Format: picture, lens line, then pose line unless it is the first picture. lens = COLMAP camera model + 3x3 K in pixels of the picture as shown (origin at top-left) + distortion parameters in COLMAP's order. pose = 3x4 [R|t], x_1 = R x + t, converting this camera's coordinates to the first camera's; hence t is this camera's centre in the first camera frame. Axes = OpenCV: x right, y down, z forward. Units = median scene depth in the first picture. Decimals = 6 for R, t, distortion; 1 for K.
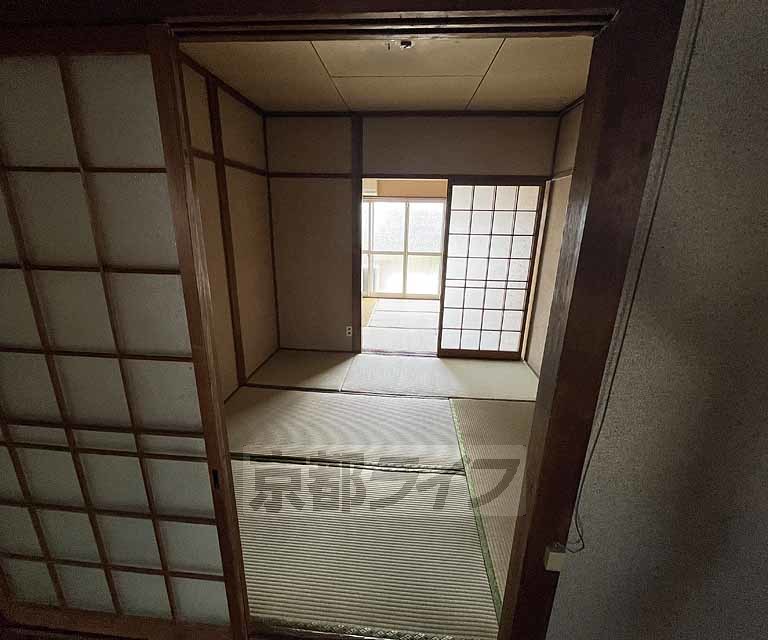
lens RADIAL K [[343.6, 0, 384.9], [0, 343.6, 318.0], [0, 0, 1]] dist [-0.000573, -0.001453]
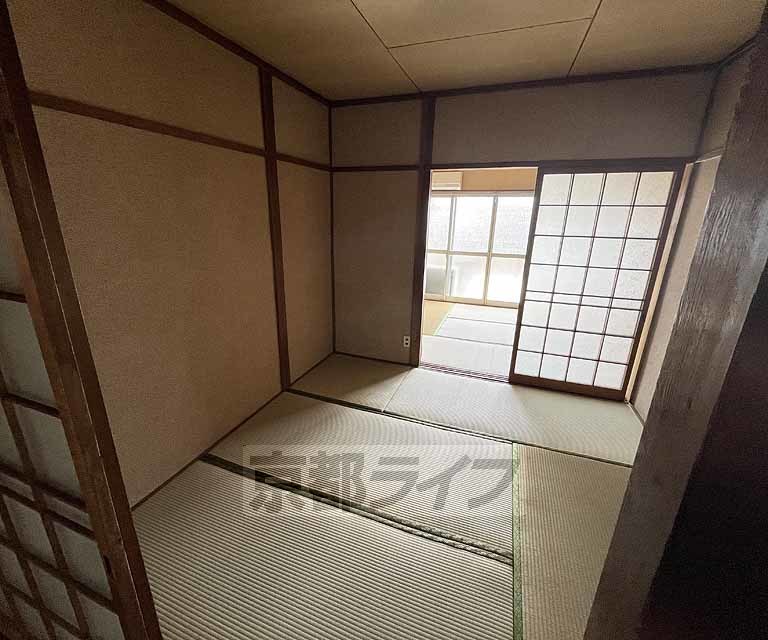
lens RADIAL K [[343.6, 0, 377.3], [0, 343.6, 317.6], [0, 0, 1]] dist [-0.000573, -0.001453]
pose [[0.958721, 0.080227, -0.272797, 0.066215], [-0.077592, 0.996775, 0.020452, -0.039102], [0.273558, 0.001559, 0.961854, 0.121386]]
